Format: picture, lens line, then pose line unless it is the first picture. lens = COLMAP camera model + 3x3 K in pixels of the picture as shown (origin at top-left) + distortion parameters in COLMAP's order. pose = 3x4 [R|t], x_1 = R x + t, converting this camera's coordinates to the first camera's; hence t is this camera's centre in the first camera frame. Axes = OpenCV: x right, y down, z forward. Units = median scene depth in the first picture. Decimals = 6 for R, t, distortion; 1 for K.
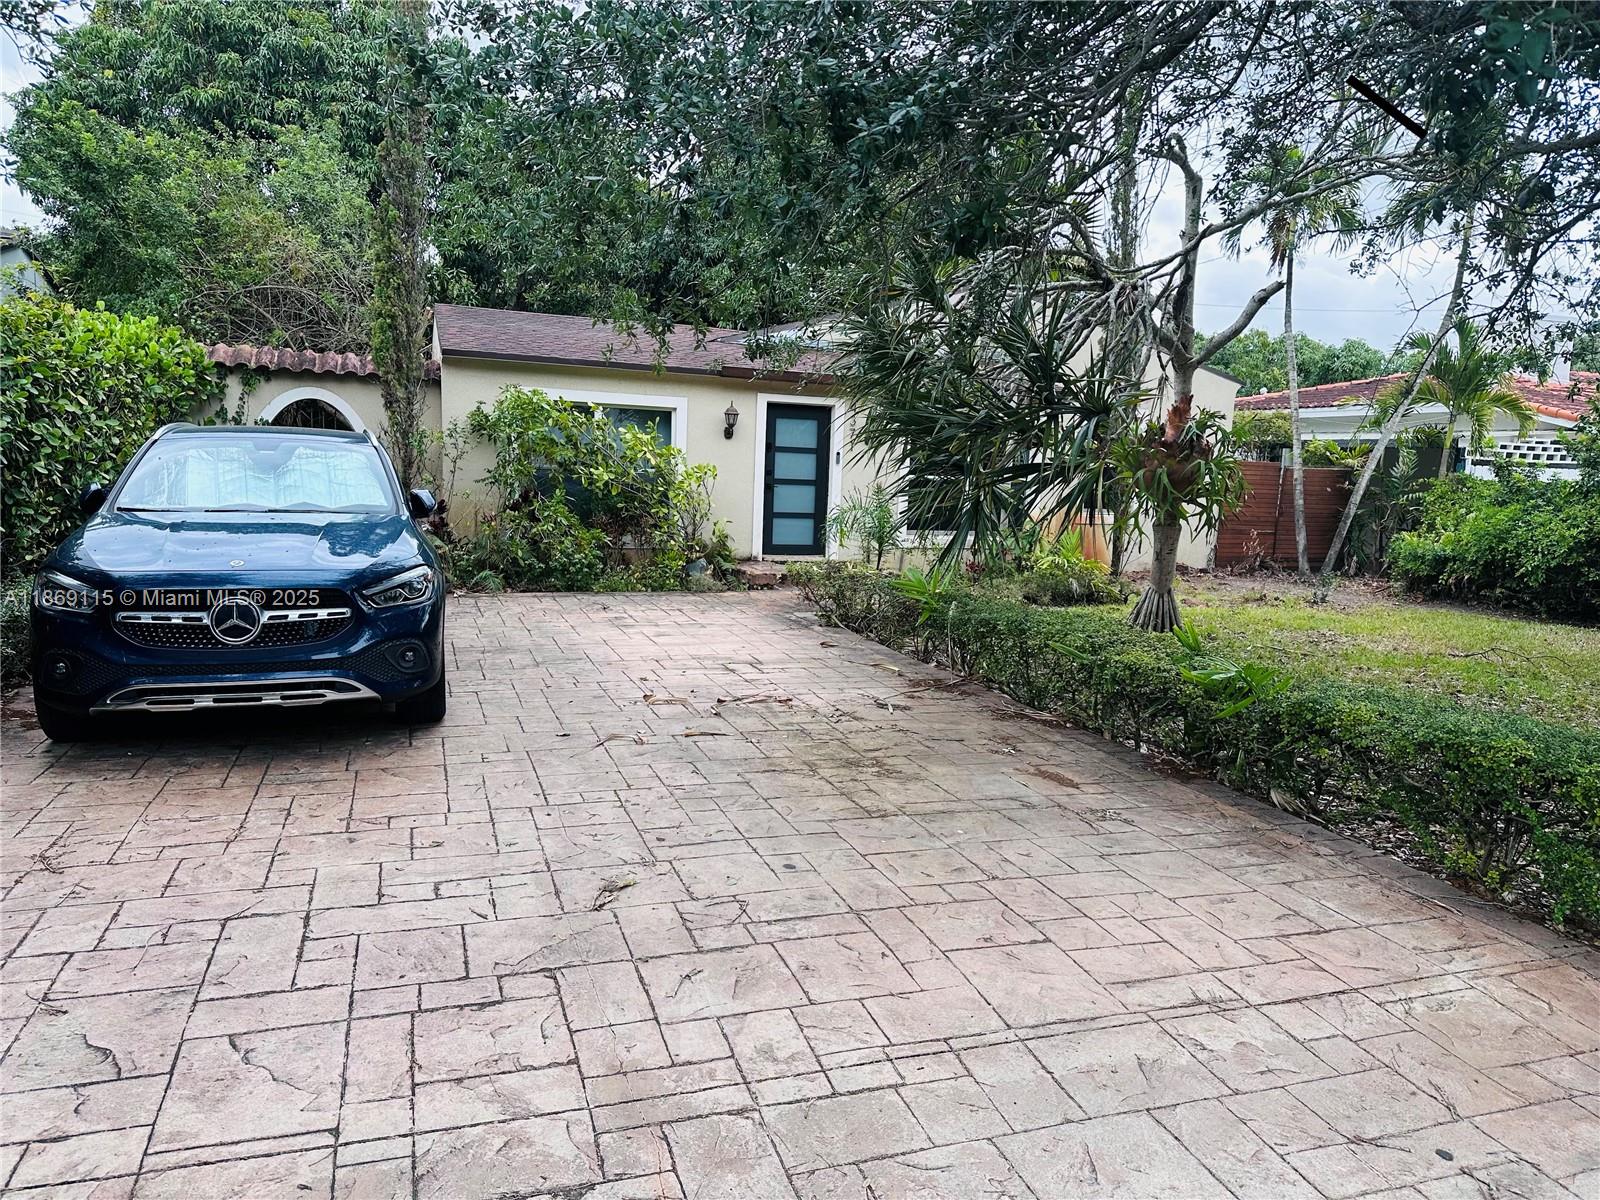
lens RADIAL K [[1129.7, 0, 804.2], [0, 1129.7, 606.1], [0, 0, 1]] dist [0.072489, -0.088674]
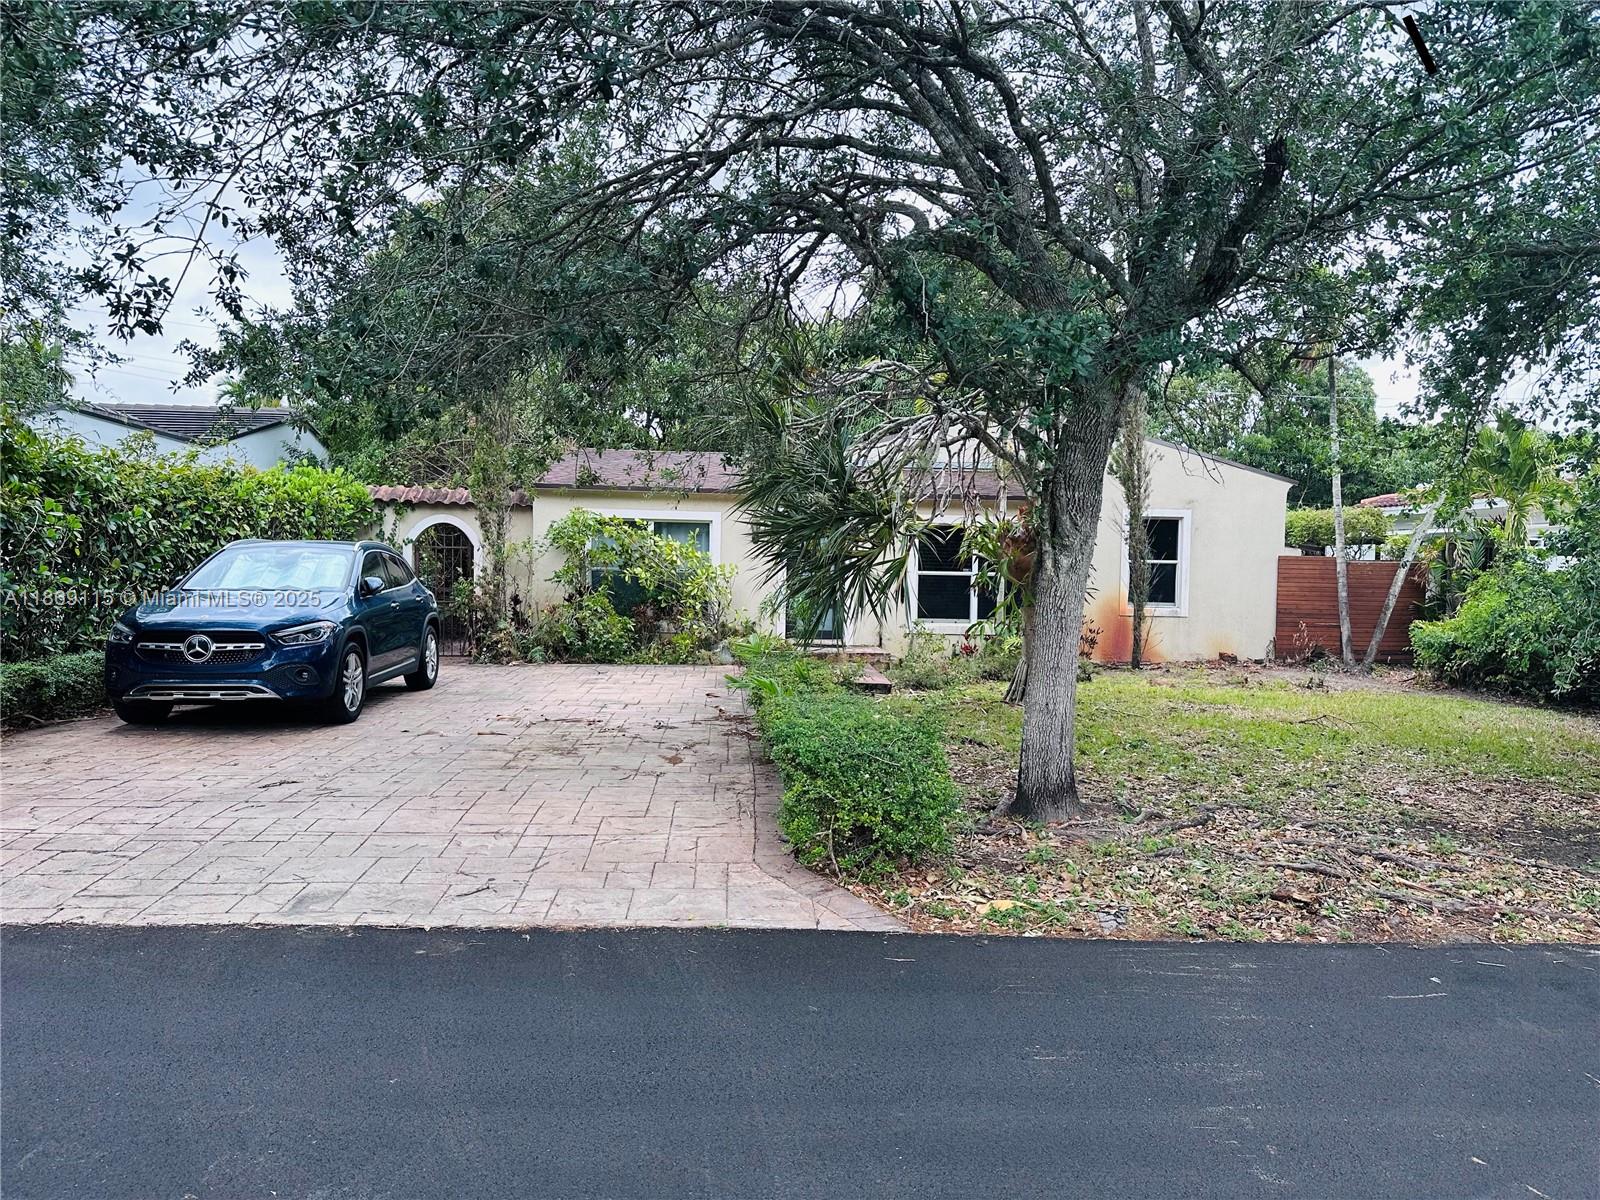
lens RADIAL K [[1129.7, 0, 797.9], [0, 1129.7, 592.5], [0, 0, 1]] dist [0.072489, -0.088674]
pose [[0.962431, -0.011745, -0.271274, 0.353641], [-0.018246, 0.994009, -0.107769, 0.040812], [0.270914, 0.108670, 0.956450, -0.176395]]
